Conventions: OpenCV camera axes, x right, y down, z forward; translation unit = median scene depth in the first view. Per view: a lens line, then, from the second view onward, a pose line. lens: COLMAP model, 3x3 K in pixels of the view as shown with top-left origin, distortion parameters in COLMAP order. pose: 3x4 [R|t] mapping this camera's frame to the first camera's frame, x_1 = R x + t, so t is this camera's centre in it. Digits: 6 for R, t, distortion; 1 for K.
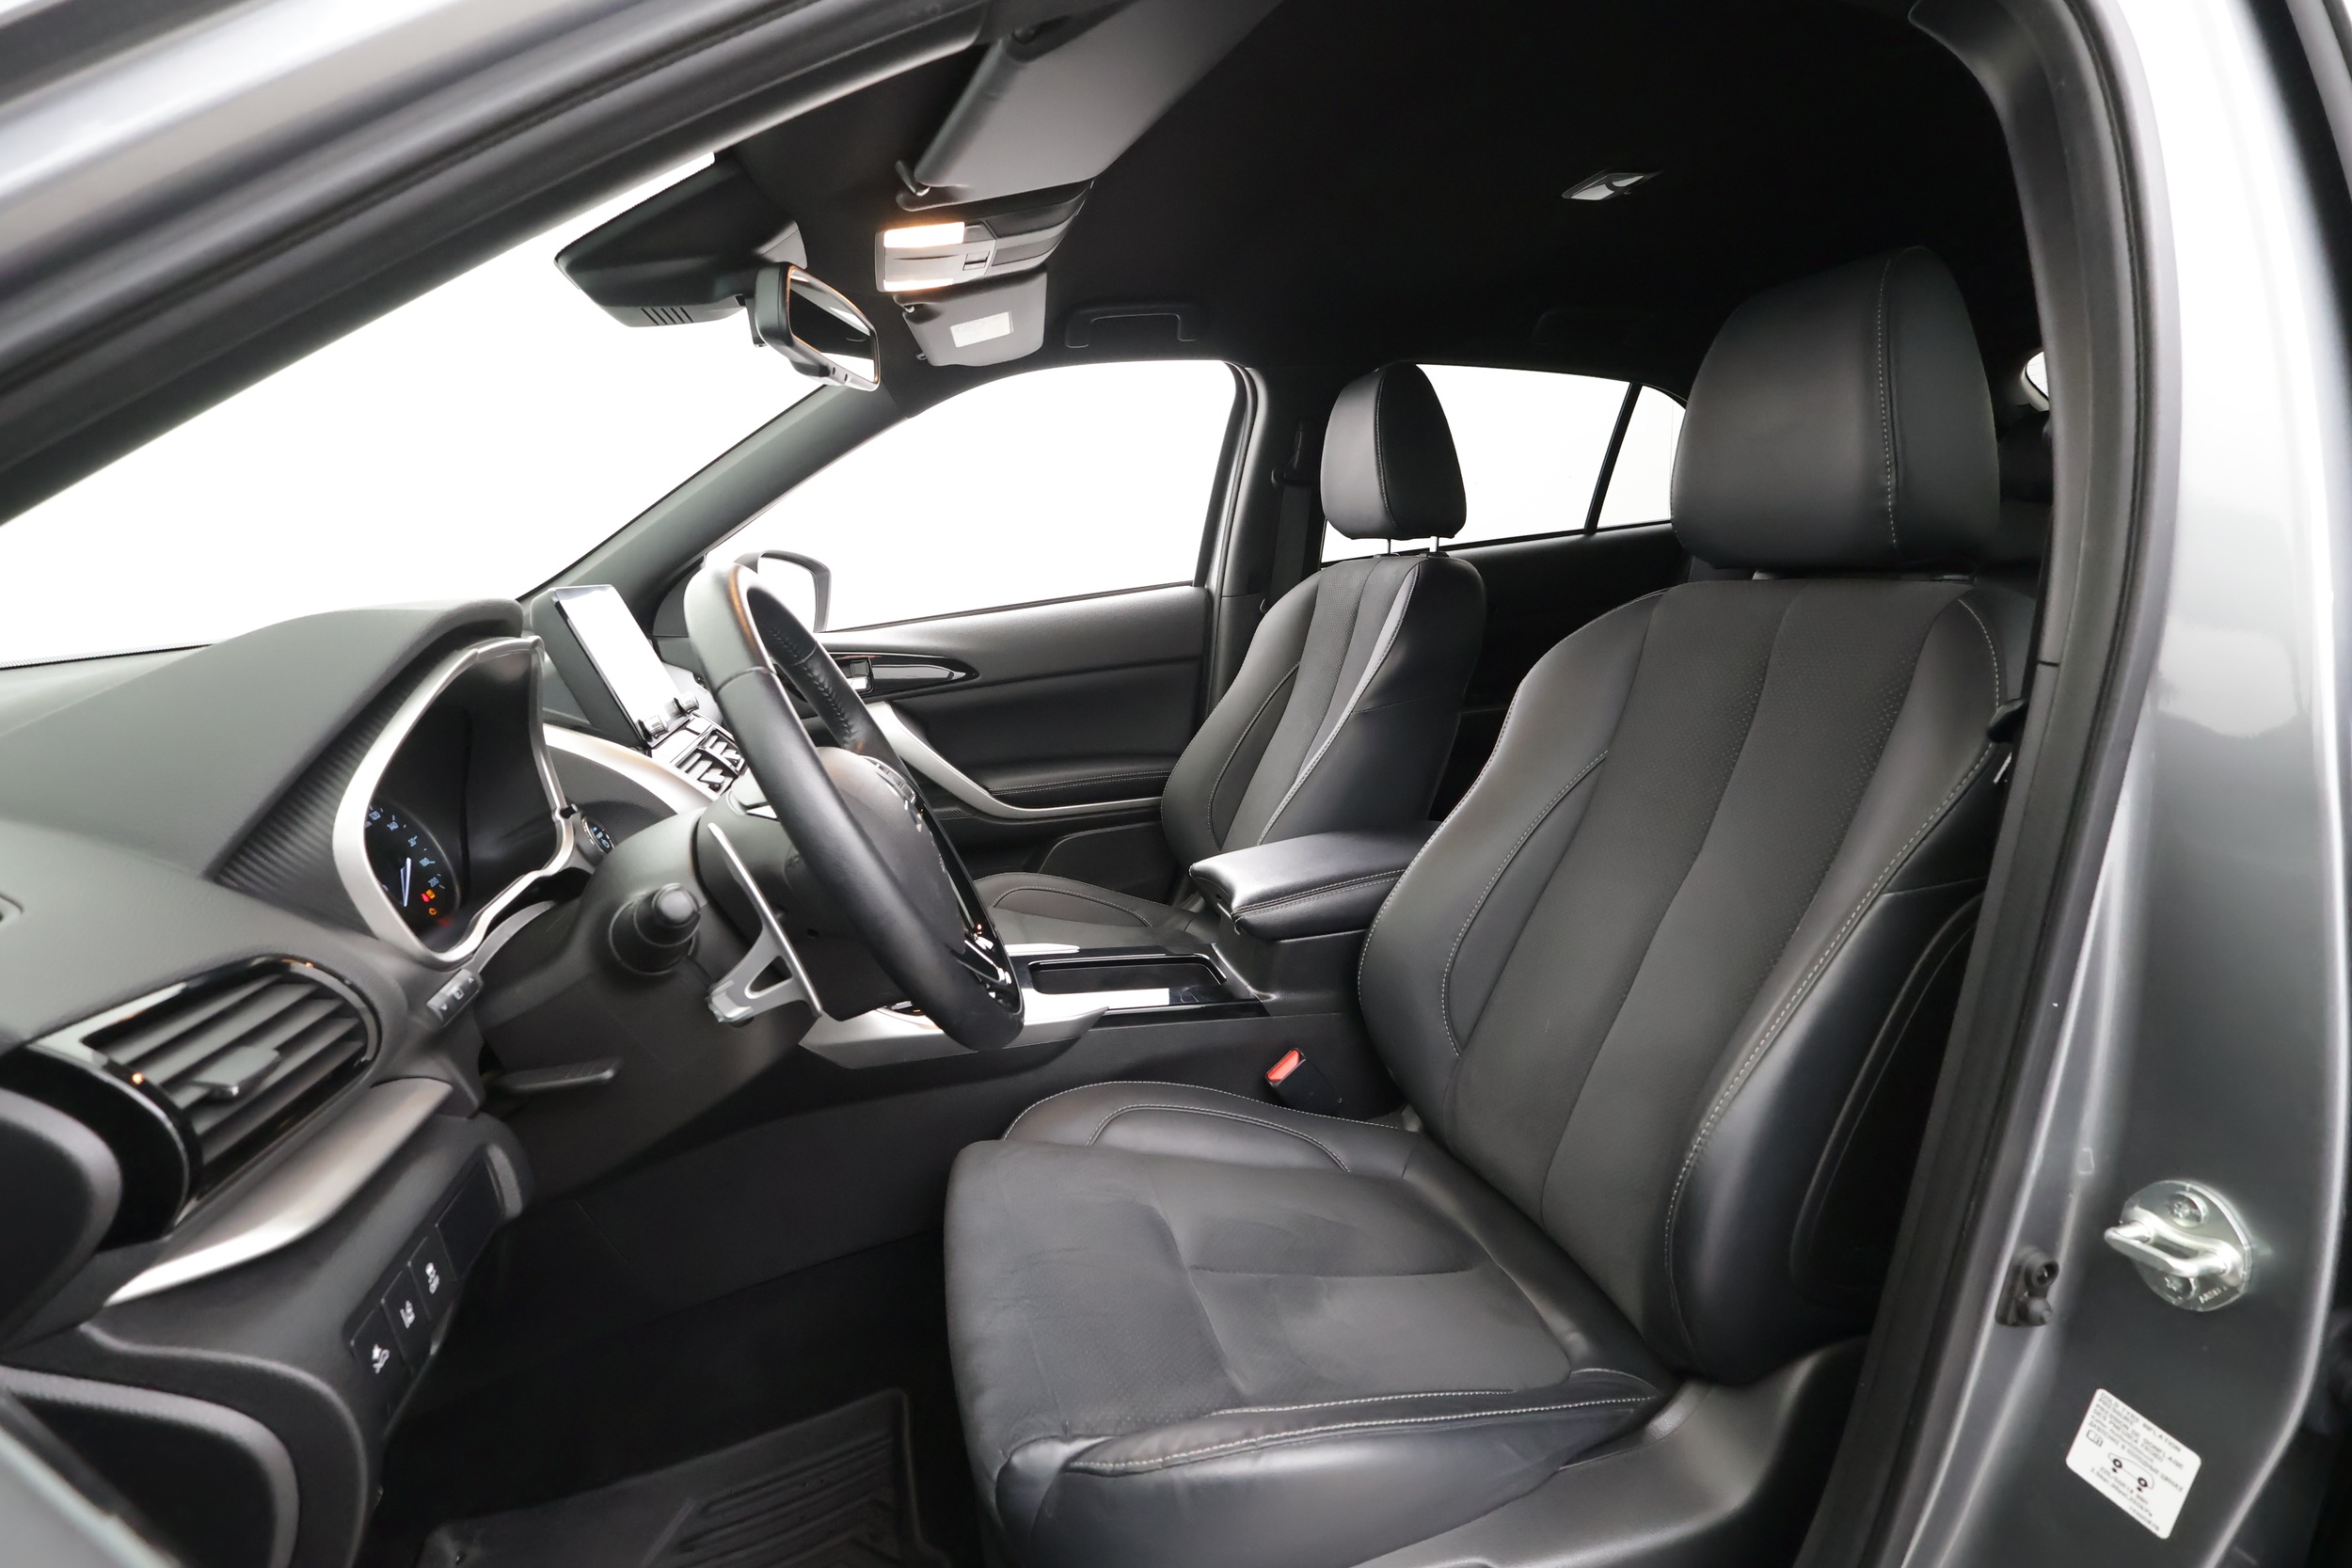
lens RADIAL K [[1057.2, 0, 1176.0], [0, 1057.2, 784.0], [0, 0, 1]] dist [0.000220, -0.000003]
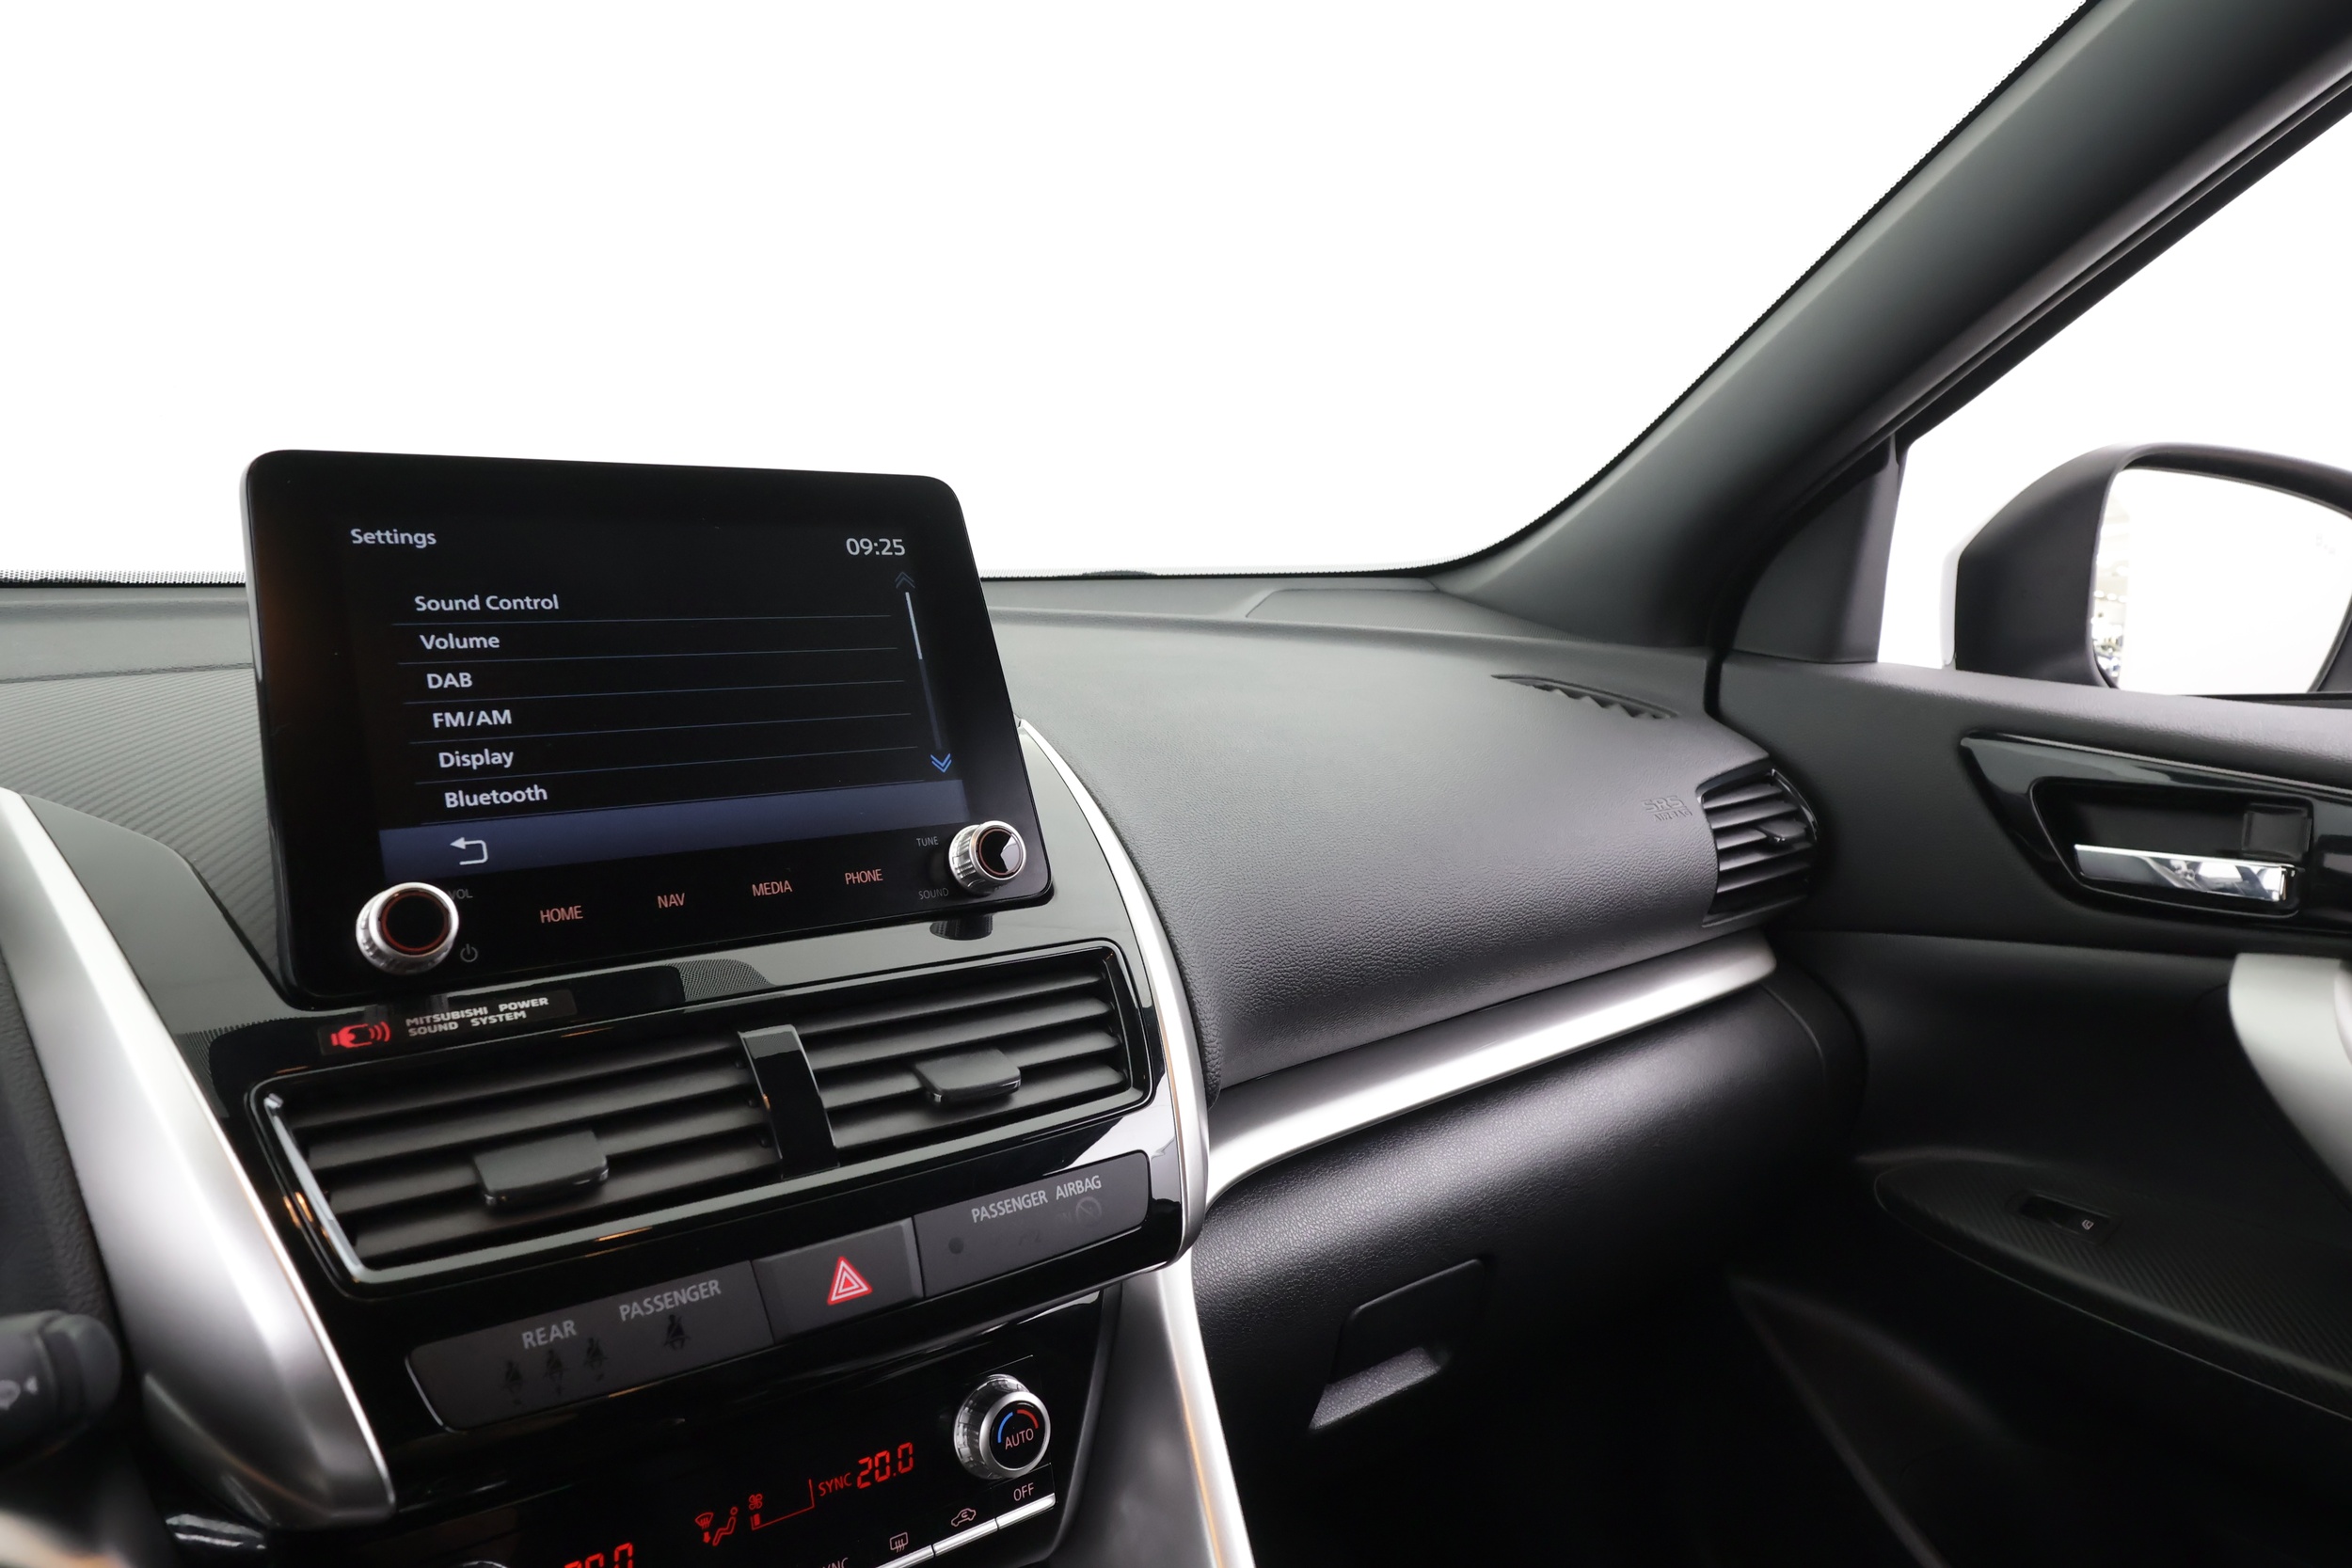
lens RADIAL K [[1575.0, 0, 1176.0], [0, 1575.0, 784.0], [0, 0, 1]] dist [0.000836, -0.000509]
pose [[0.363800, 0.182922, -0.913339, -0.010691], [-0.218817, 0.969872, 0.107086, -0.106131], [0.905411, 0.160896, 0.392866, 0.568807]]
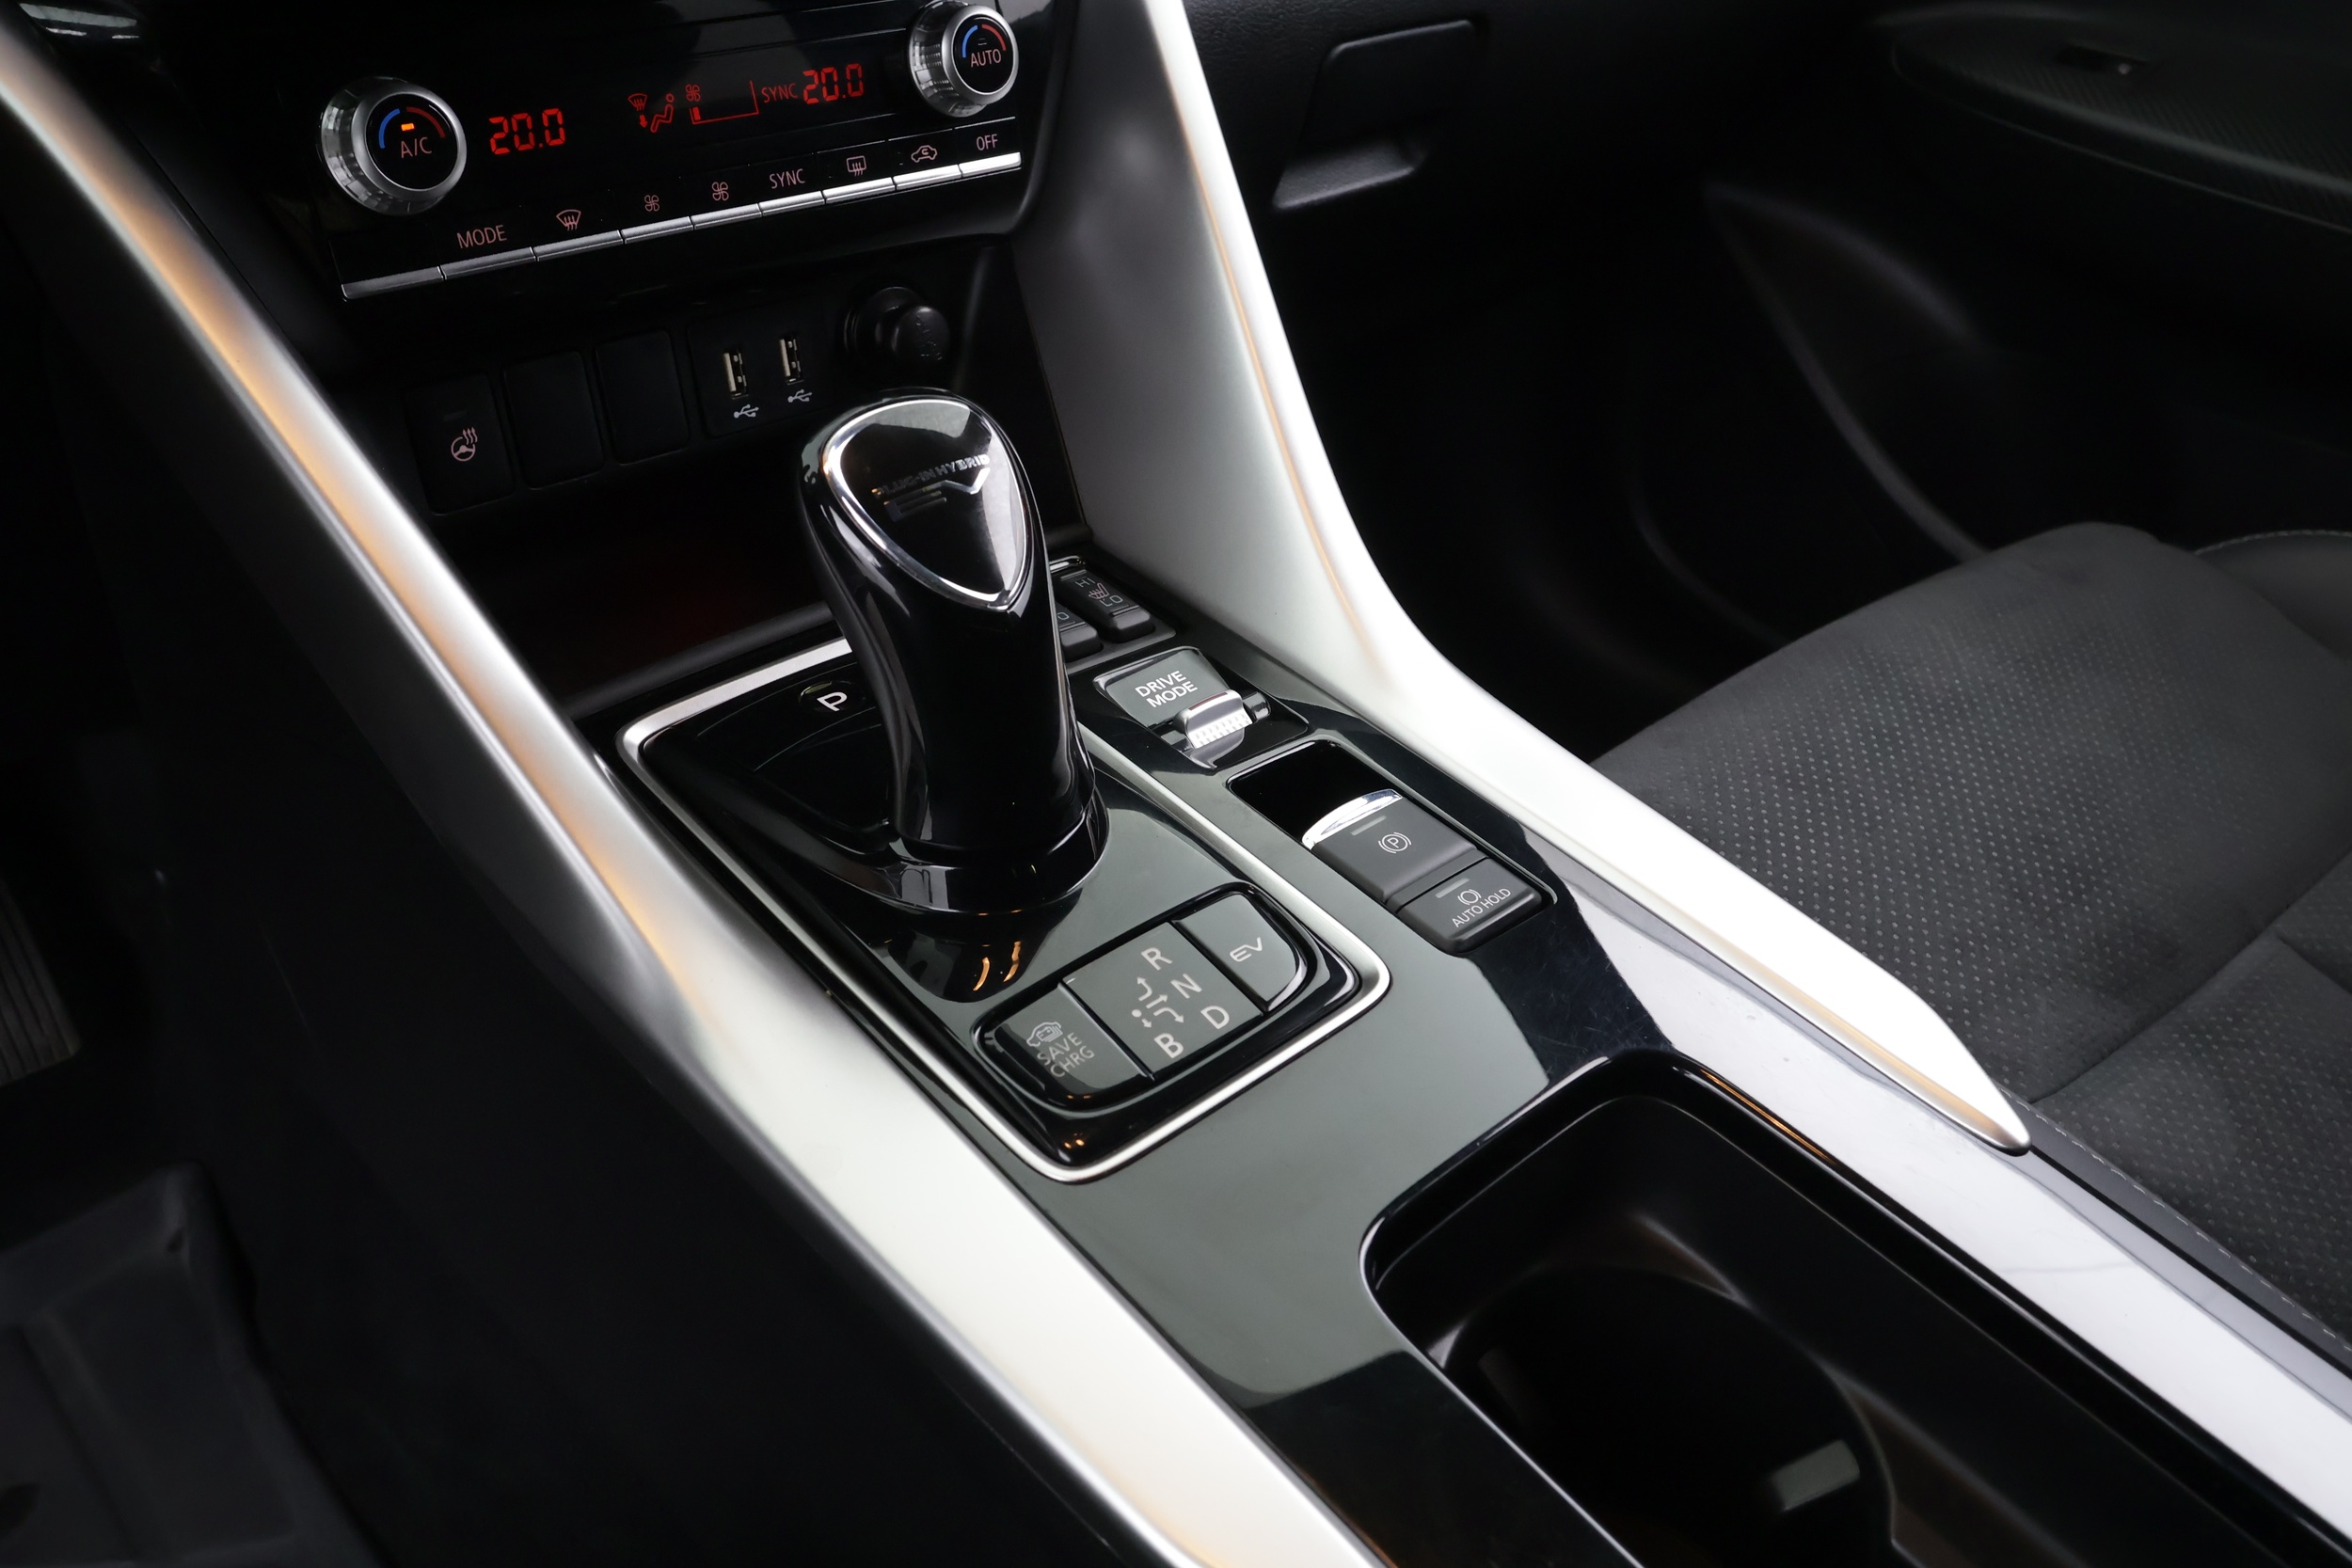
lens RADIAL K [[1847.3, 0, 1176.0], [0, 1847.3, 784.0], [0, 0, 1]] dist [0.000862, 0.002434]
pose [[0.440830, 0.563595, -0.698591, 0.023050], [-0.251430, 0.824673, 0.506654, -0.011559], [0.861656, -0.047702, 0.505245, 0.546412]]
